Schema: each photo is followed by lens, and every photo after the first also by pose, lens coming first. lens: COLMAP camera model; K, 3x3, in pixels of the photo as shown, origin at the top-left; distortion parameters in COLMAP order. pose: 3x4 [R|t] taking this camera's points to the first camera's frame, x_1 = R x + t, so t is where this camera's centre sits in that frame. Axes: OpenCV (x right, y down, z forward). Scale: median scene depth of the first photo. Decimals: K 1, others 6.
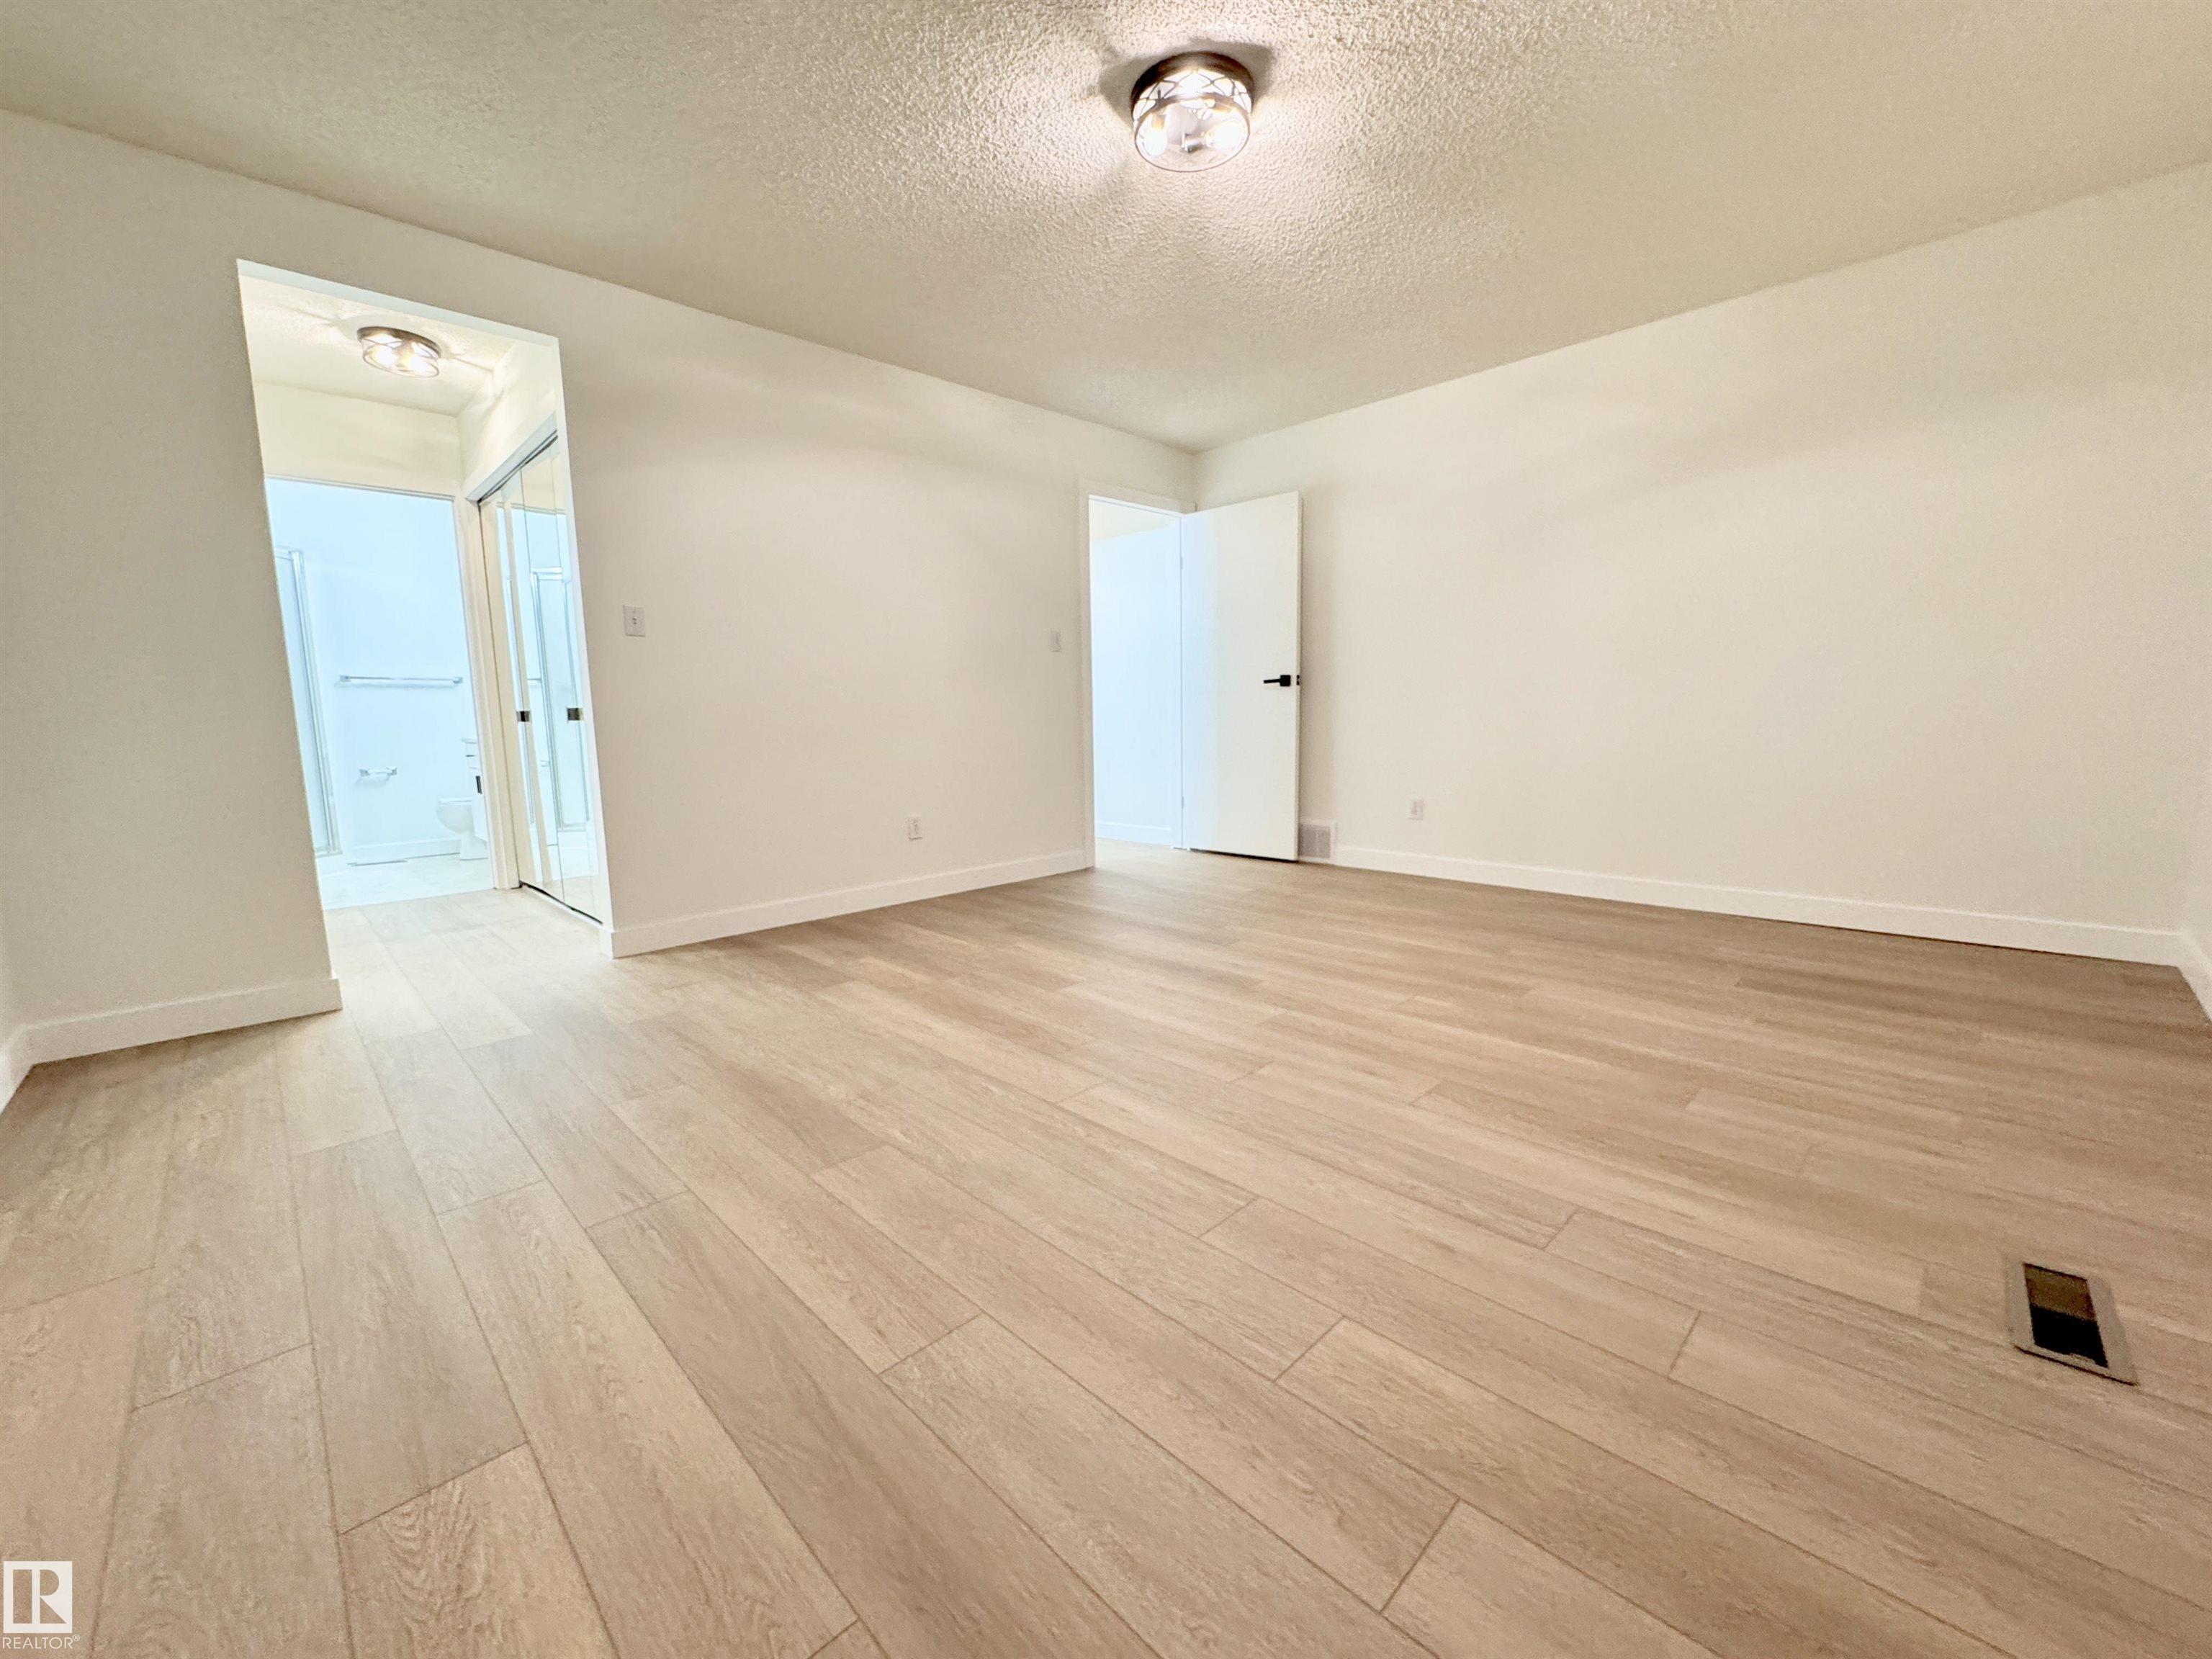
lens RADIAL K [[883.9, 0, 1104.5], [0, 883.9, 828.0], [0, 0, 1]] dist [-0.003008, -0.000321]
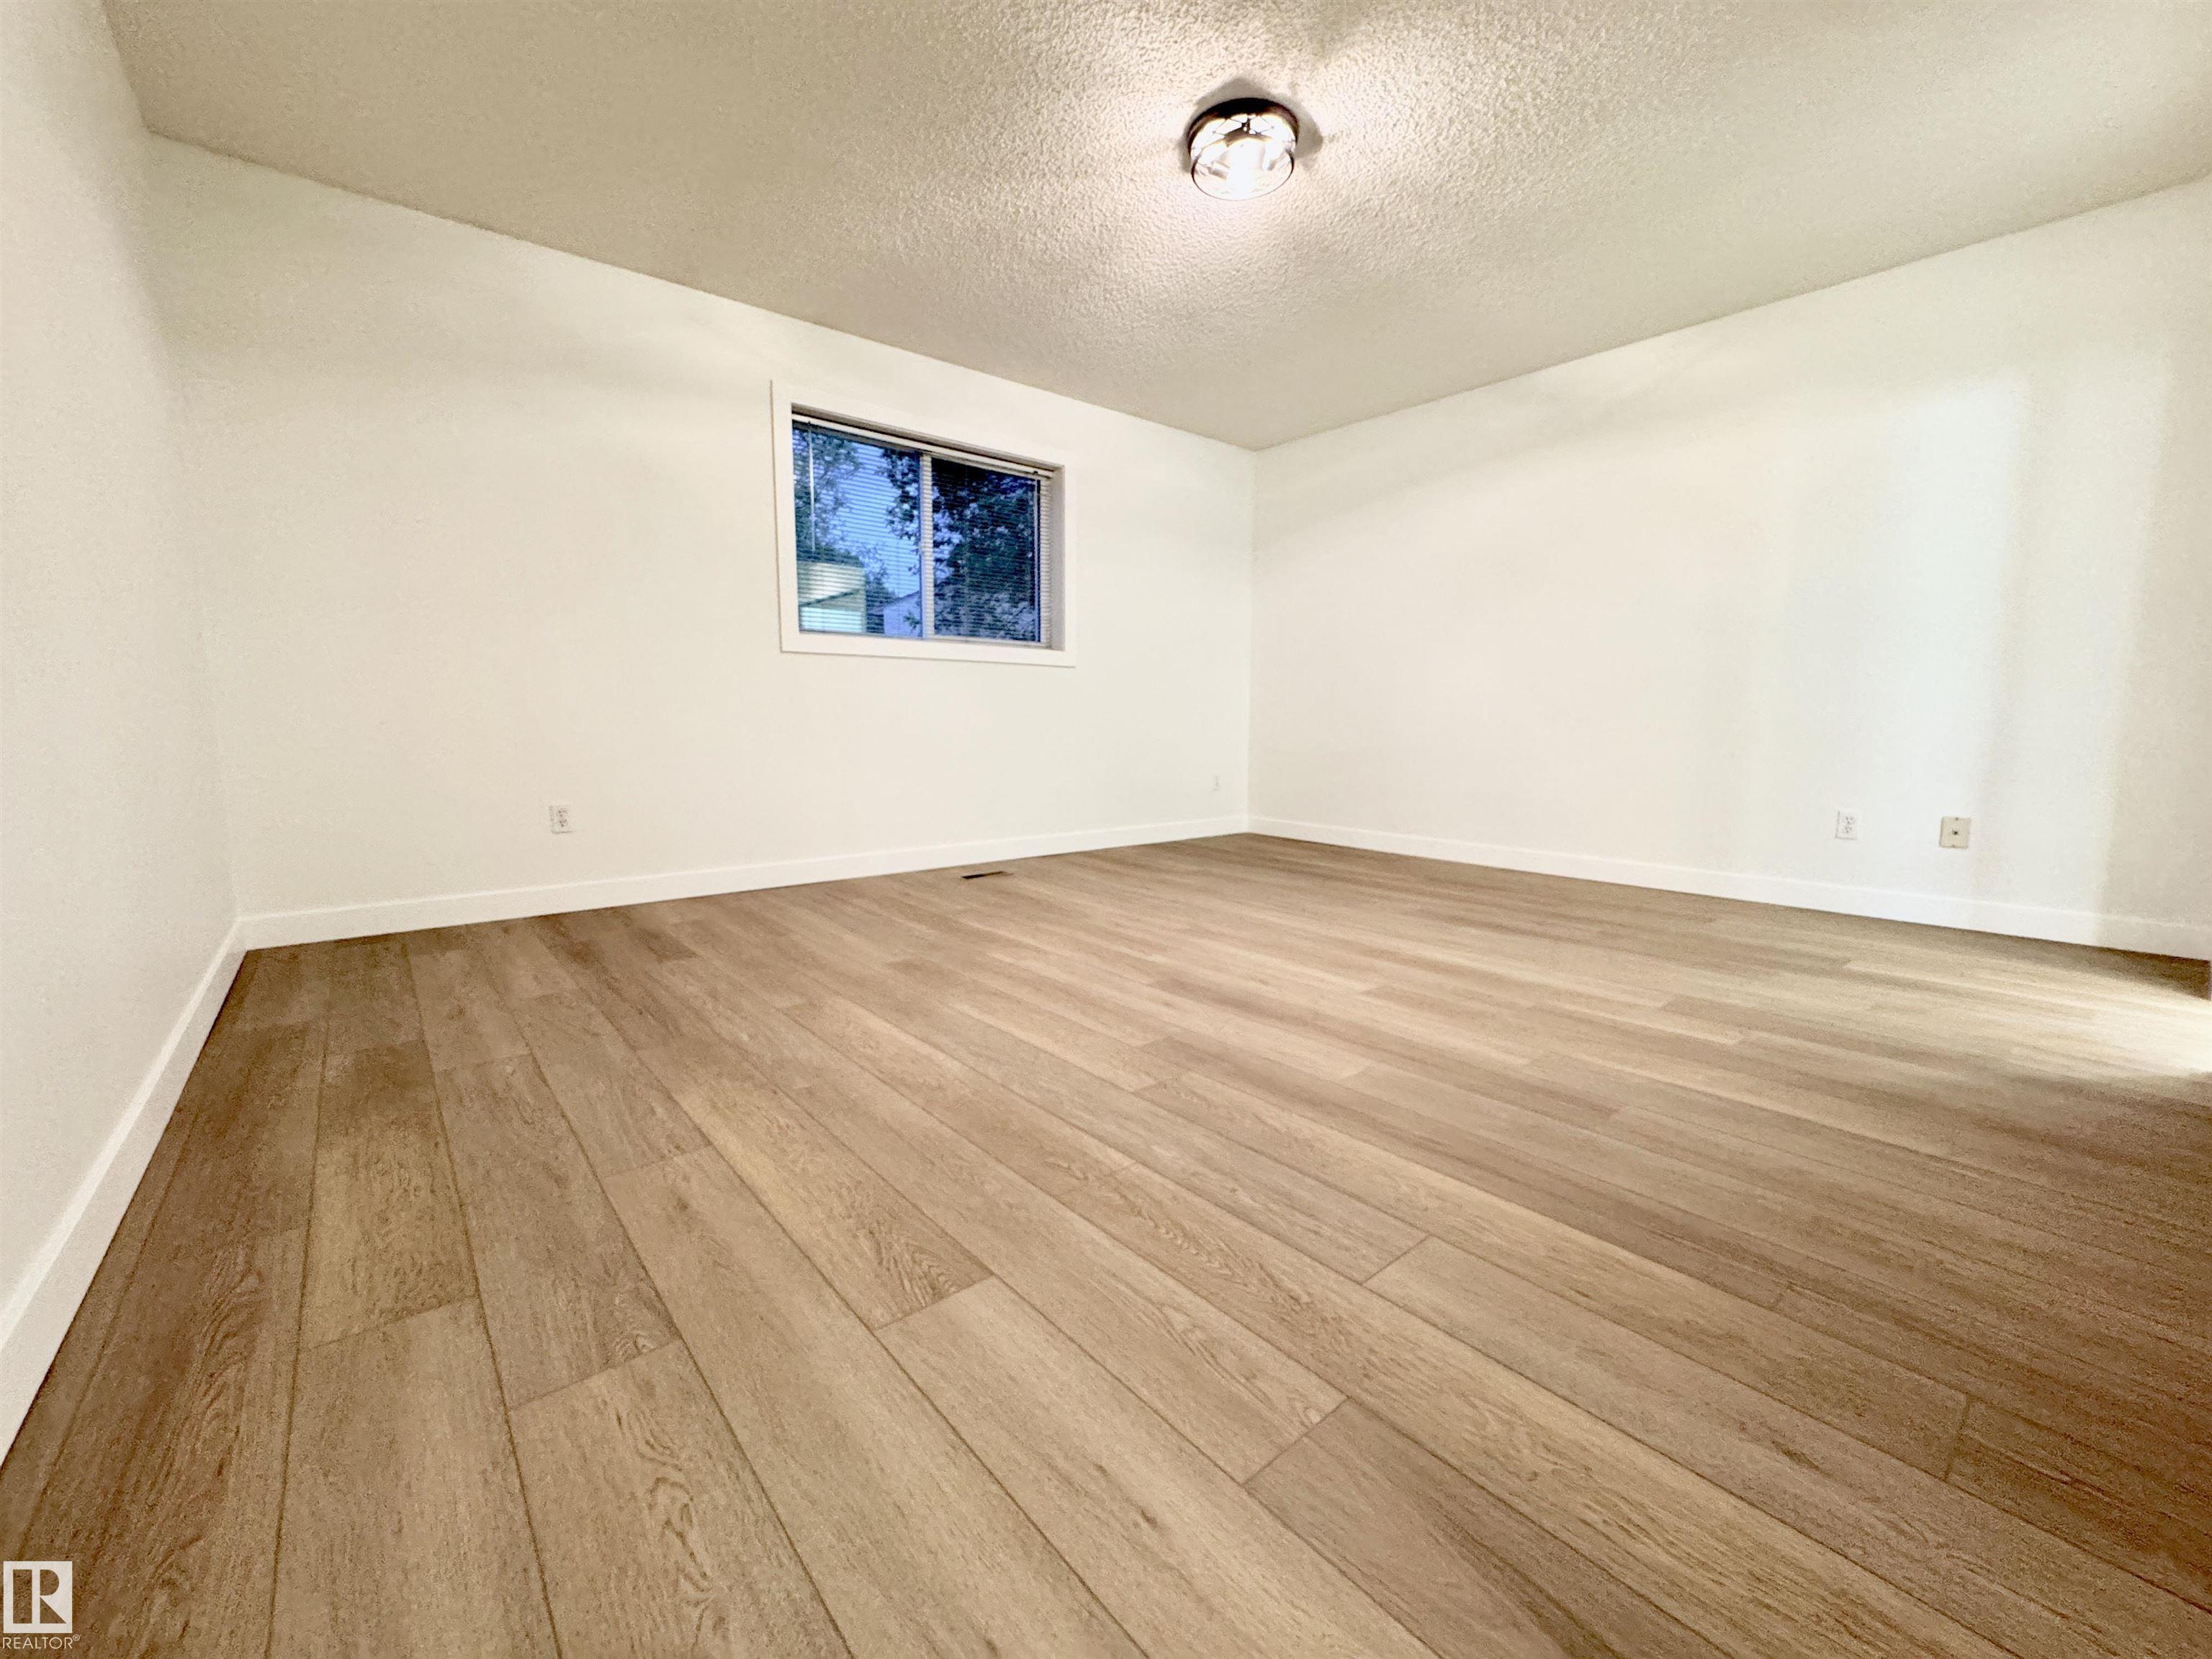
lens RADIAL K [[883.9, 0, 1104.5], [0, 883.9, 828.0], [0, 0, 1]] dist [-0.003008, -0.000321]
pose [[-0.996766, 0.007894, 0.079970, 0.182182], [0.027420, 0.968848, 0.246135, -0.240647], [-0.075536, 0.247532, -0.965931, 2.225095]]
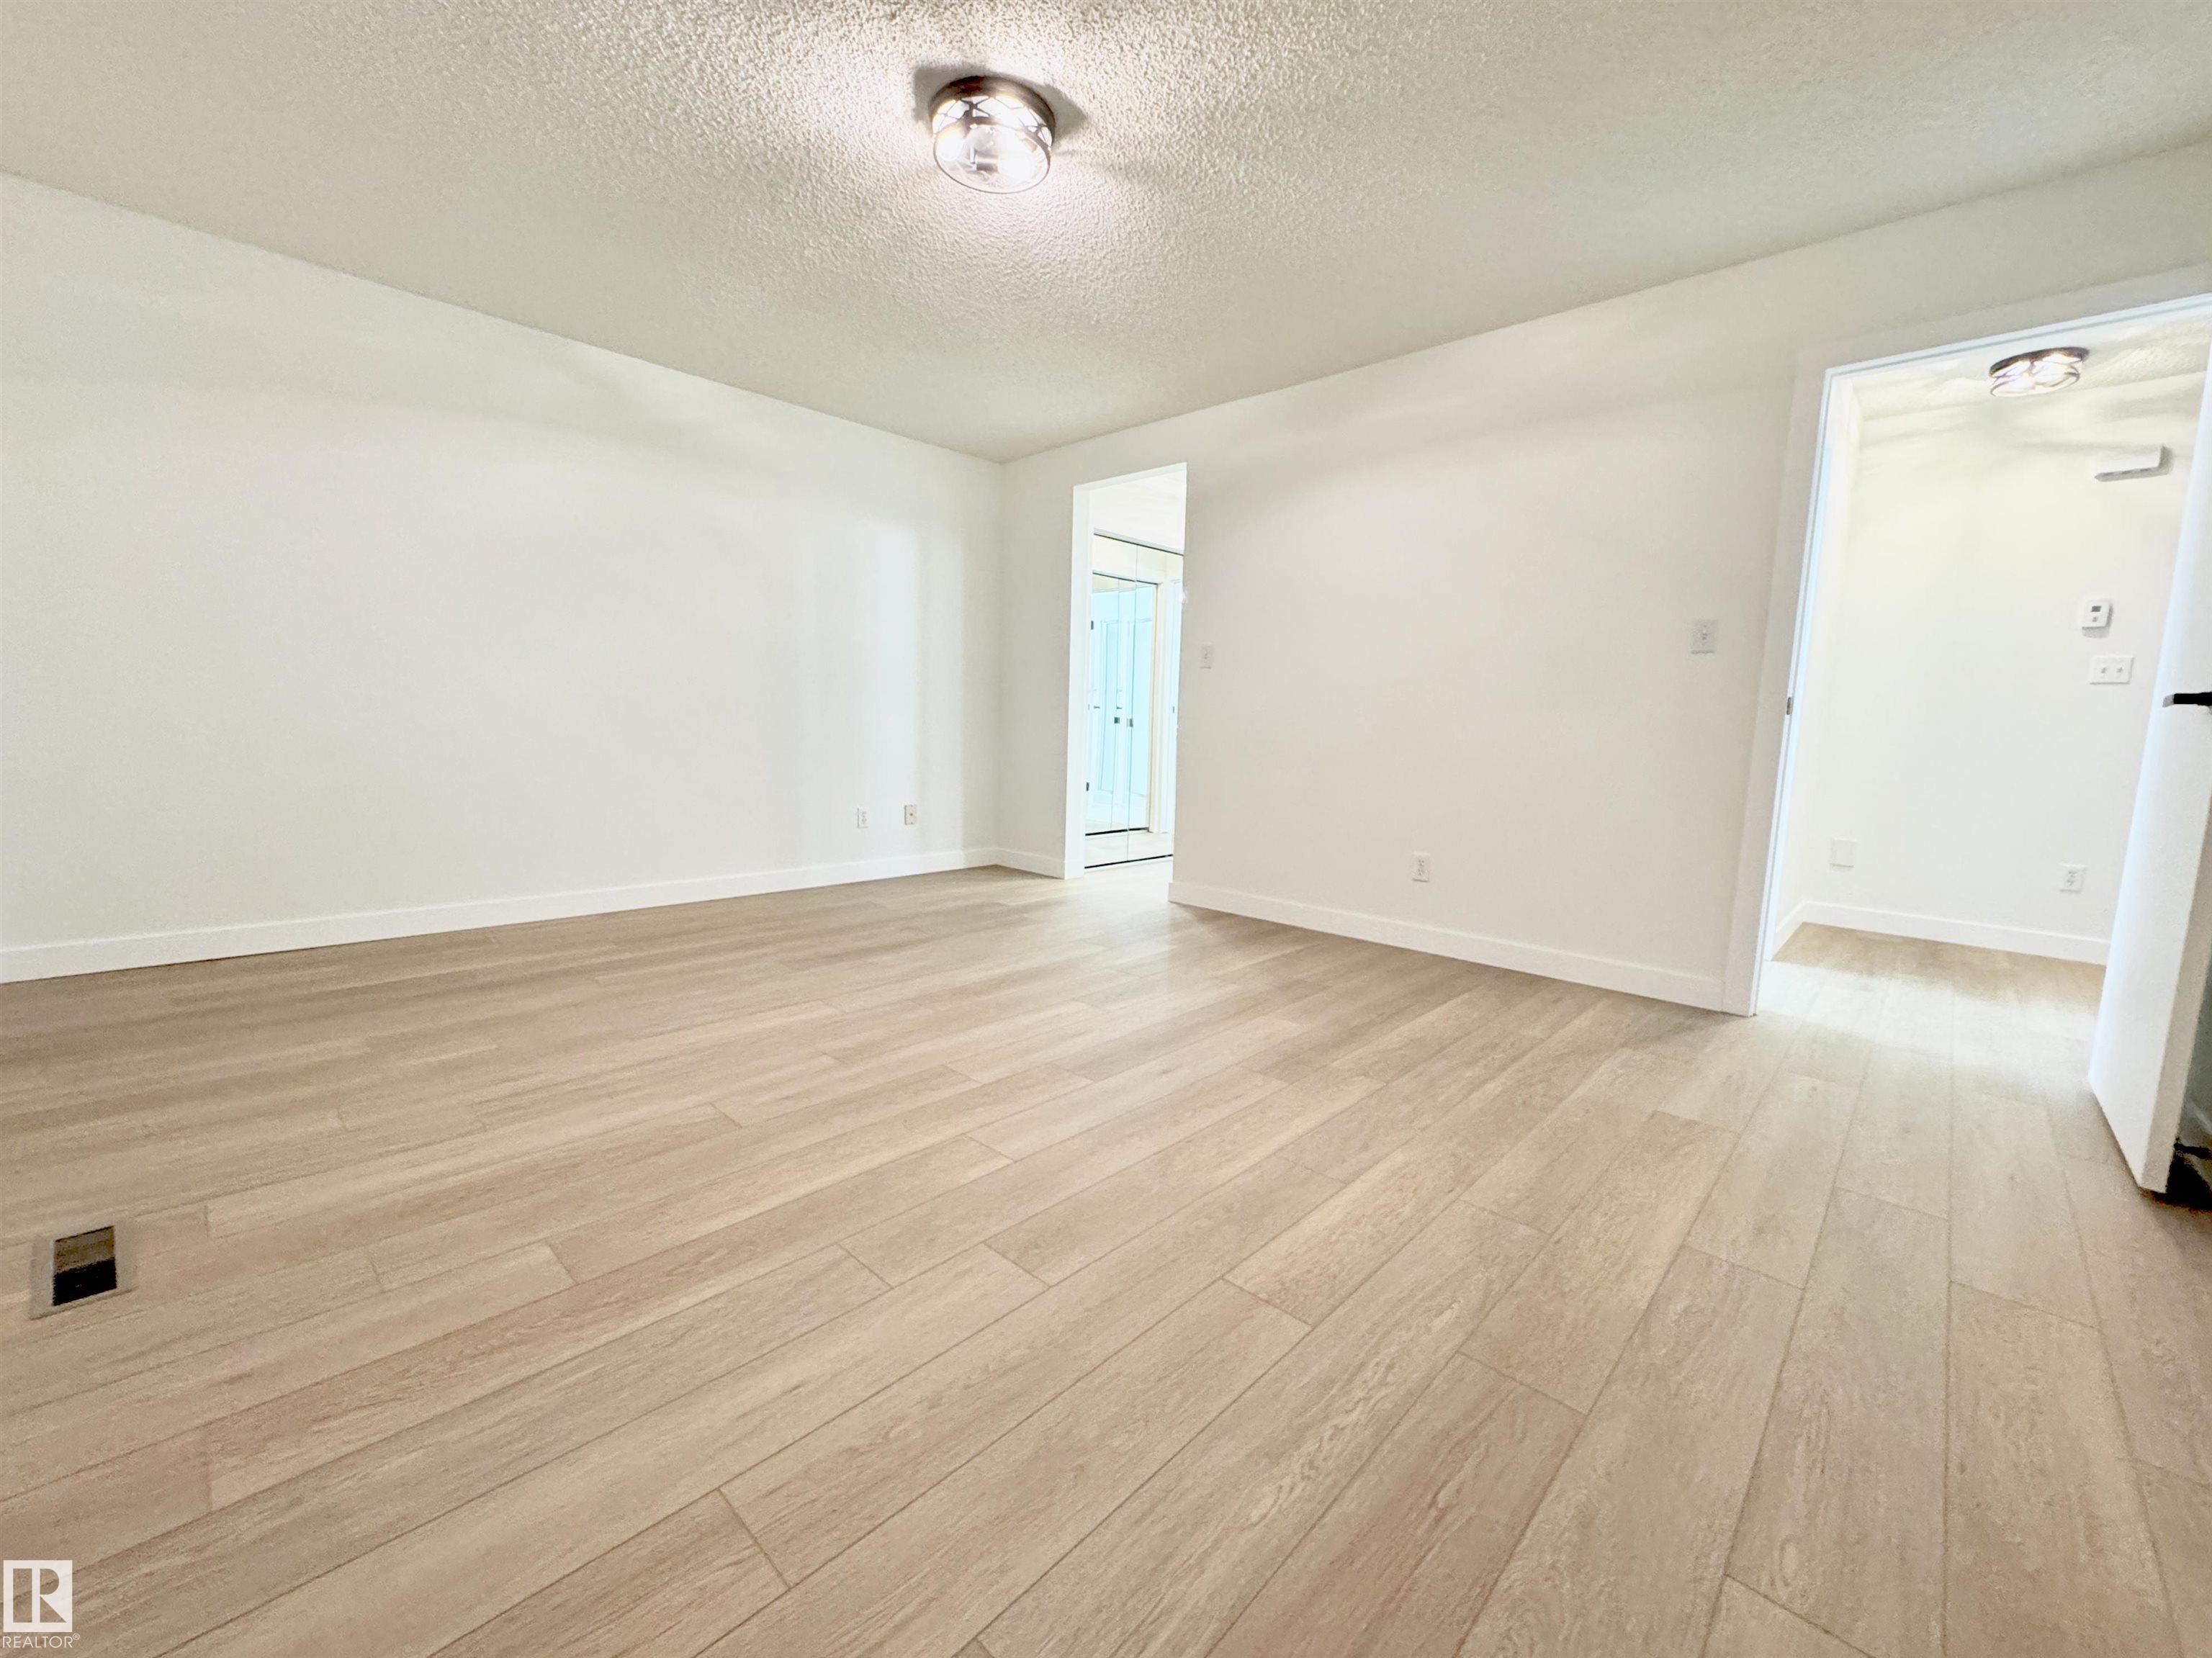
lens RADIAL K [[898.6, 0, 1101.0], [0, 898.6, 827.1], [0, 0, 1]] dist [-0.001866, -0.000066]
pose [[0.032016, 0.141568, -0.989411, 1.159083], [-0.157607, 0.978248, 0.134871, -0.196500], [0.986983, 0.151620, 0.053632, 1.135366]]
